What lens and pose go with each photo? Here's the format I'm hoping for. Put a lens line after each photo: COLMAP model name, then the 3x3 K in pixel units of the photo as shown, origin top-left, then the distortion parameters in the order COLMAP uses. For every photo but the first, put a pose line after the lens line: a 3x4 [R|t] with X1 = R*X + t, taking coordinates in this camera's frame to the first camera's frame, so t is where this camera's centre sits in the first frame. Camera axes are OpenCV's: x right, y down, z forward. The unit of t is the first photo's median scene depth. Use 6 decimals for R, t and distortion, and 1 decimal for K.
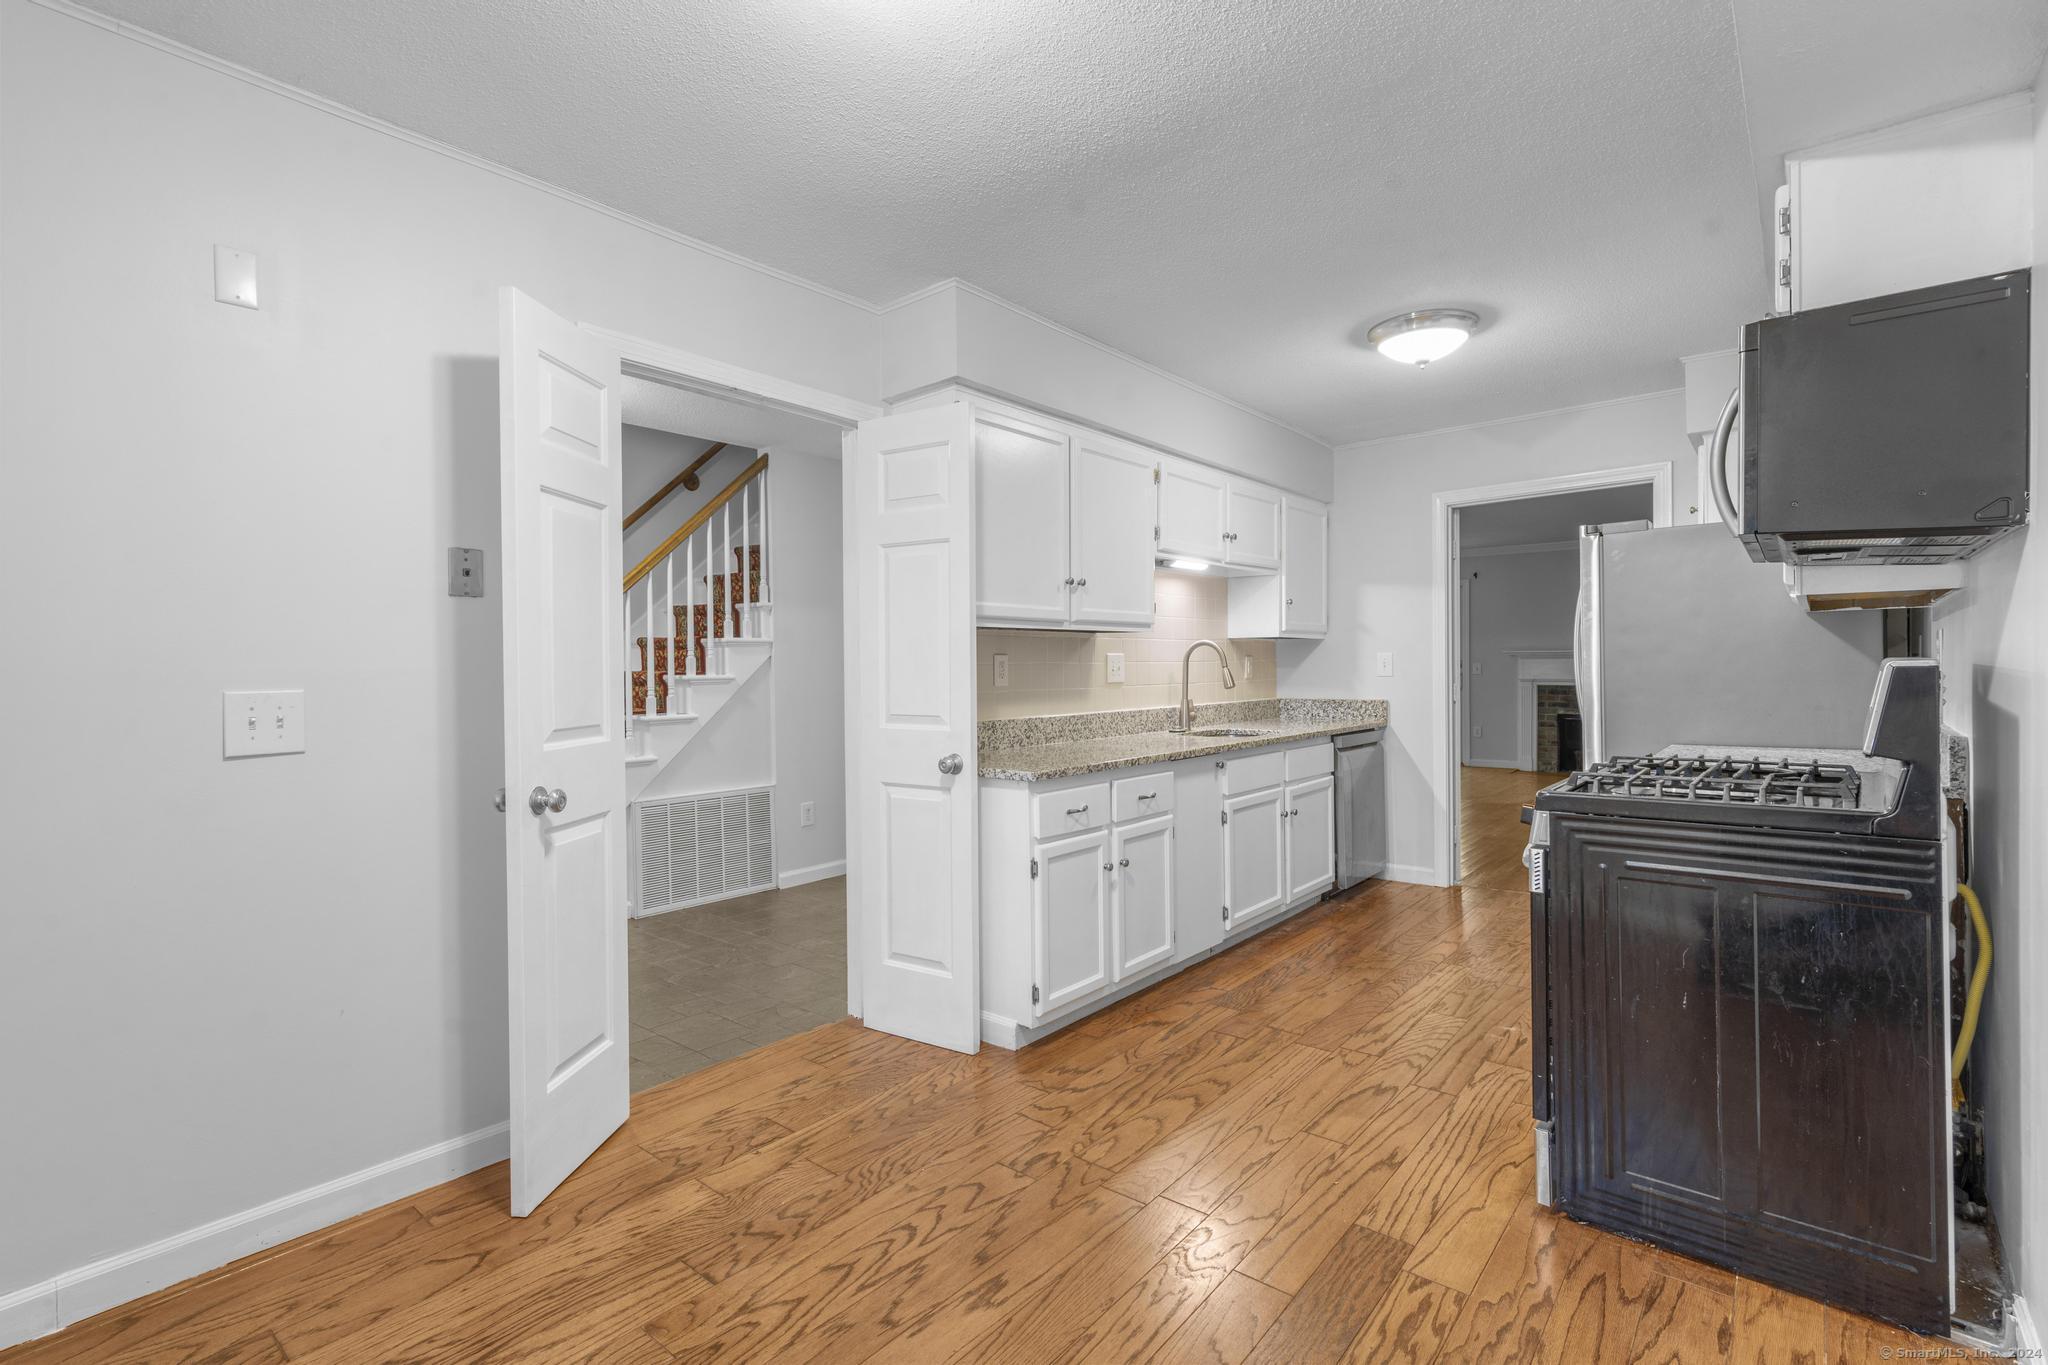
lens RADIAL K [[948.1, 0, 1012.1], [0, 948.1, 677.2], [0, 0, 1]] dist [-0.001374, 0.001677]
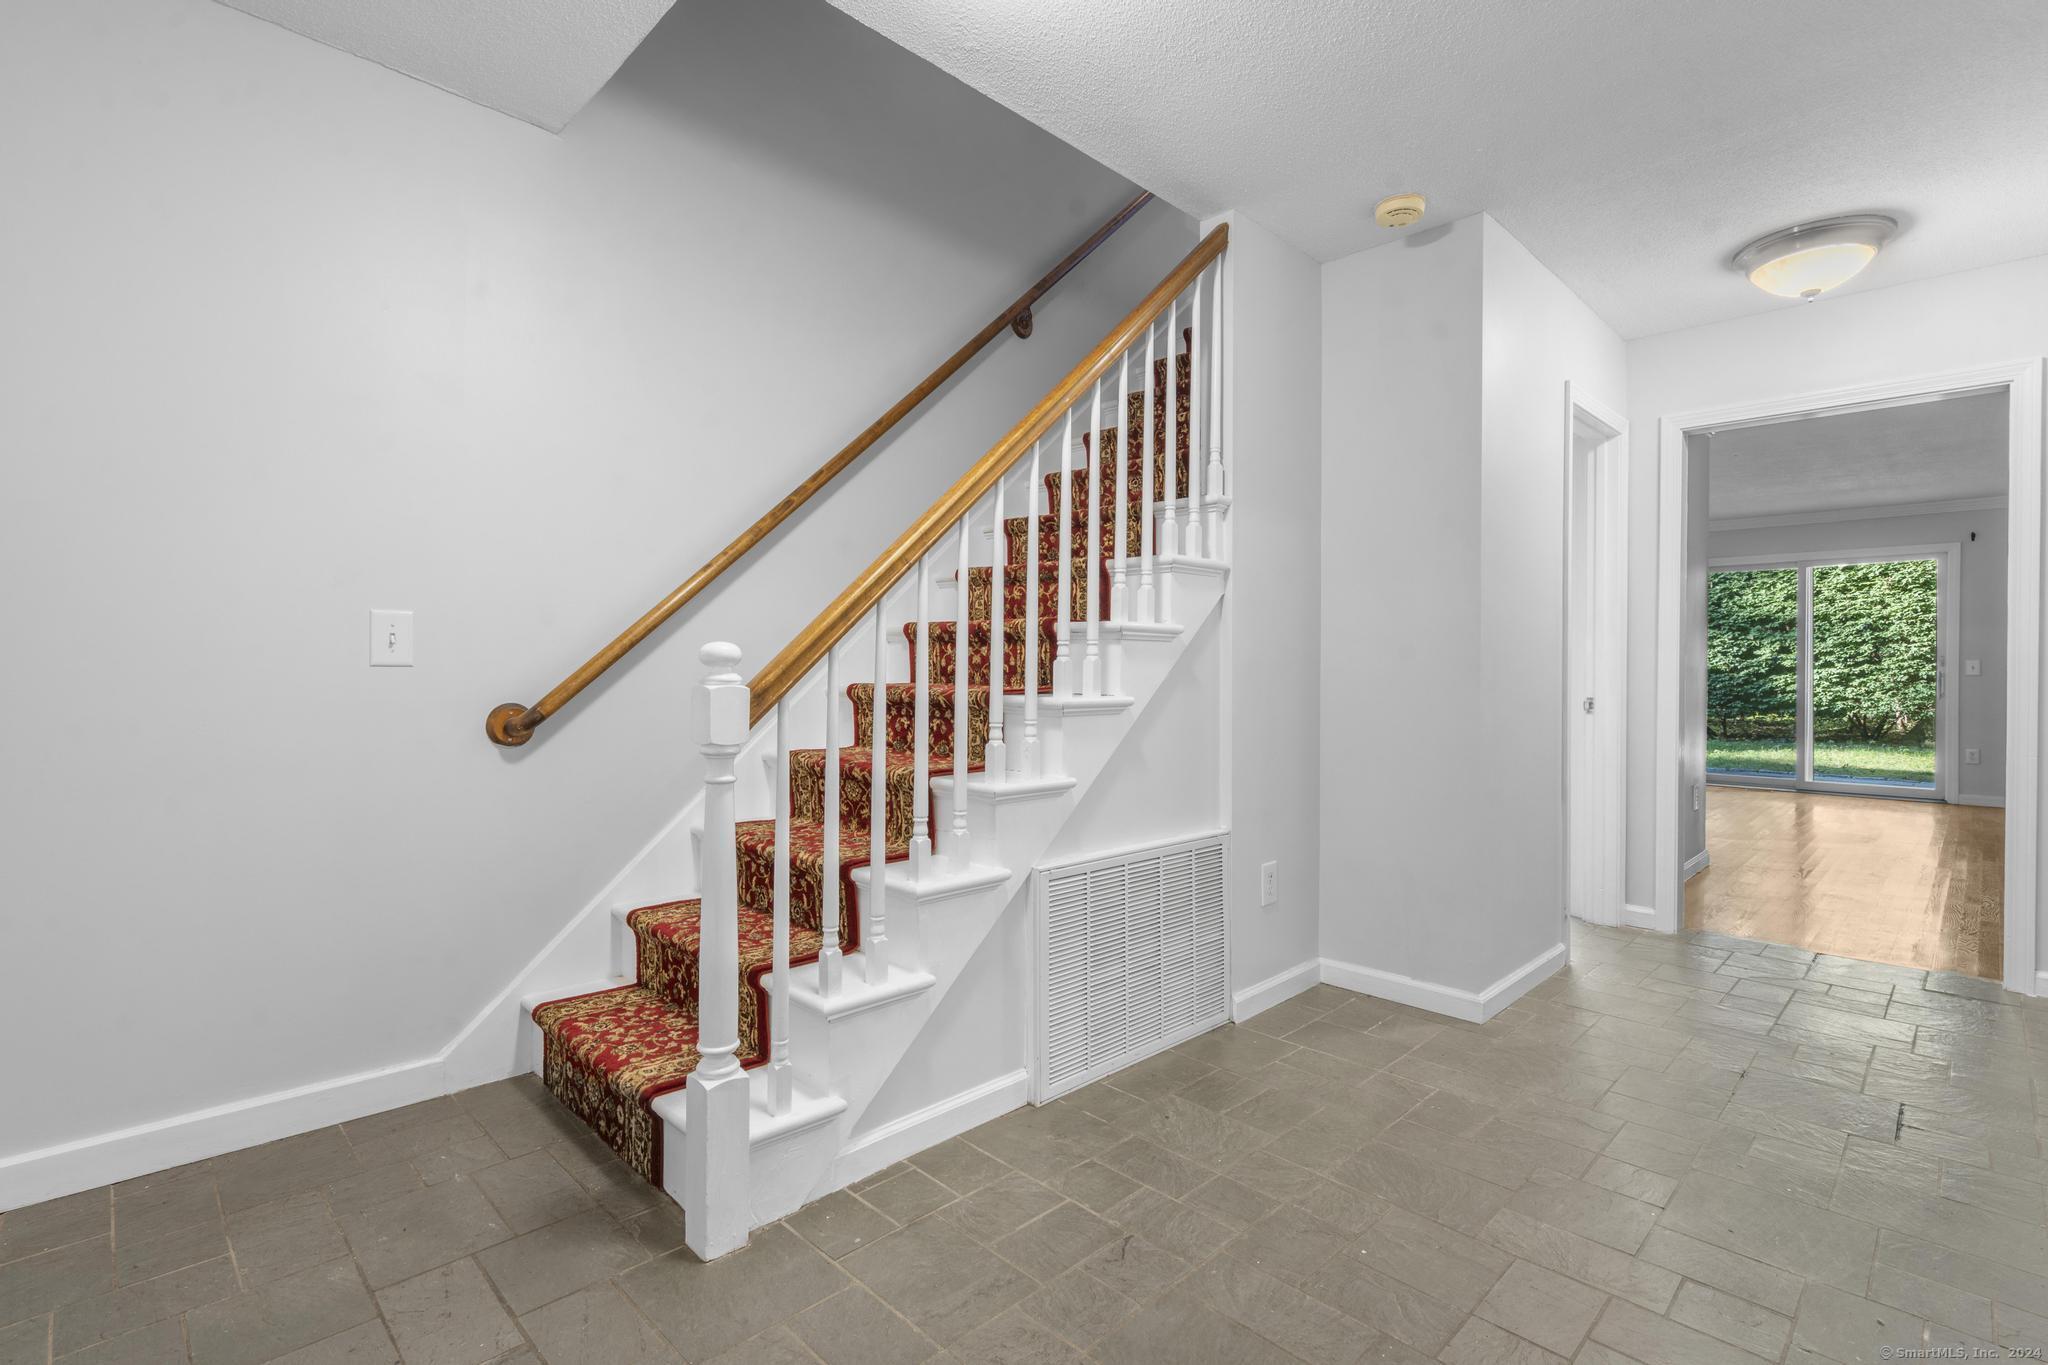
lens RADIAL K [[949.7, 0, 1014.1], [0, 949.7, 674.9], [0, 0, 1]] dist [-0.003012, 0.001841]
pose [[0.995447, 0.015958, -0.093968, -0.572950], [-0.016869, 0.999818, -0.008911, 0.054284], [0.093809, 0.010456, 0.995535, 0.791026]]
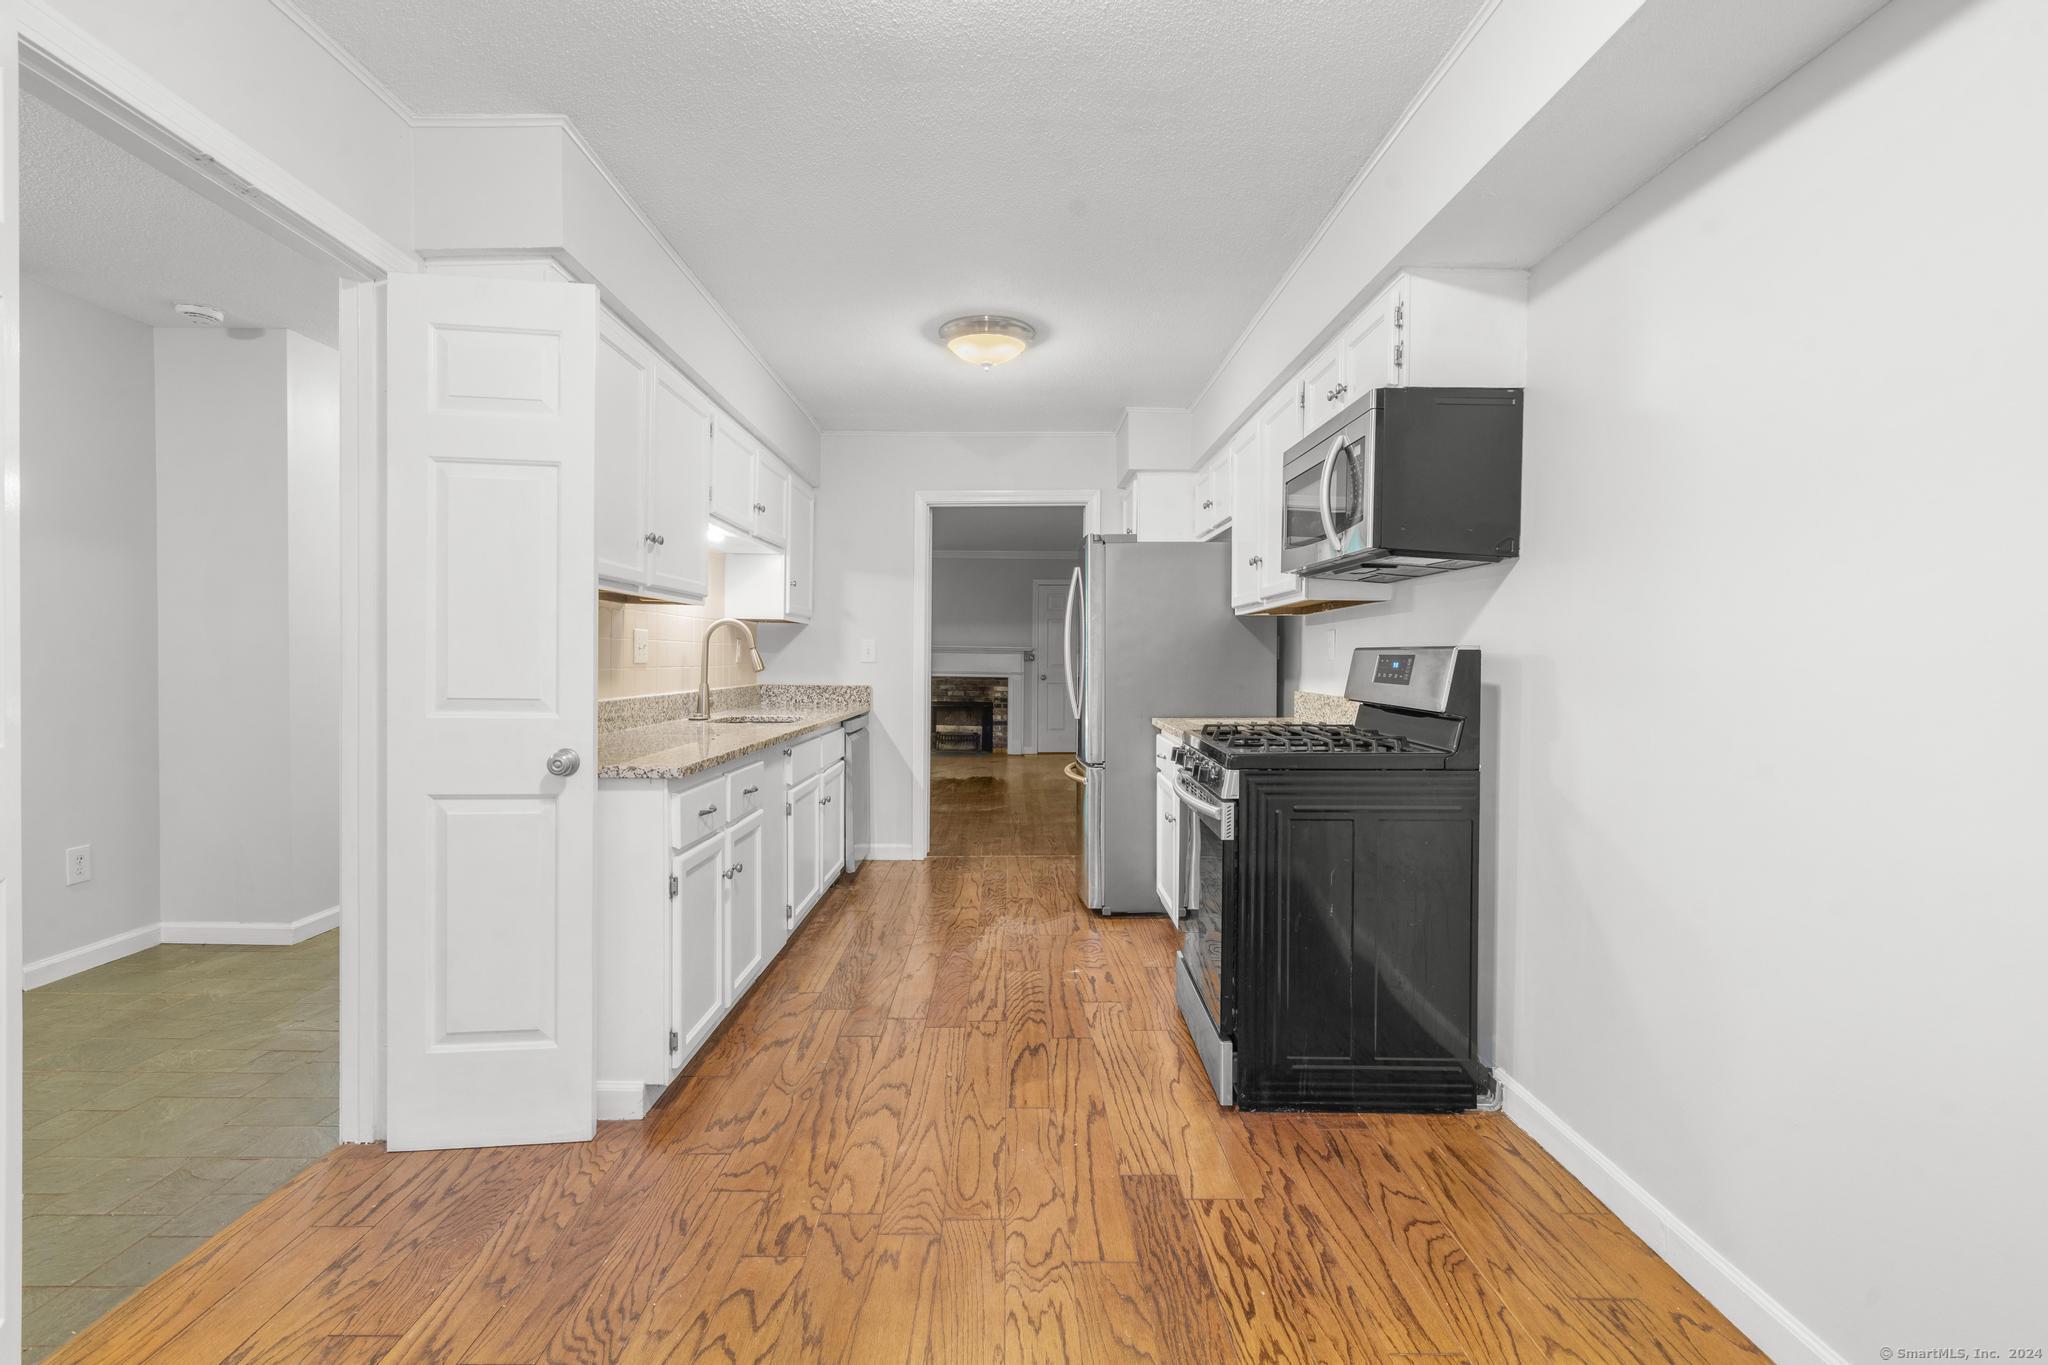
lens RADIAL K [[949.7, 0, 1014.1], [0, 949.7, 674.9], [0, 0, 1]] dist [-0.003012, 0.001841]
pose [[0.759671, 0.006985, 0.650270, -0.279023], [-0.009608, 0.999954, 0.000483, 0.018230], [-0.650236, -0.006614, 0.759703, 0.195141]]
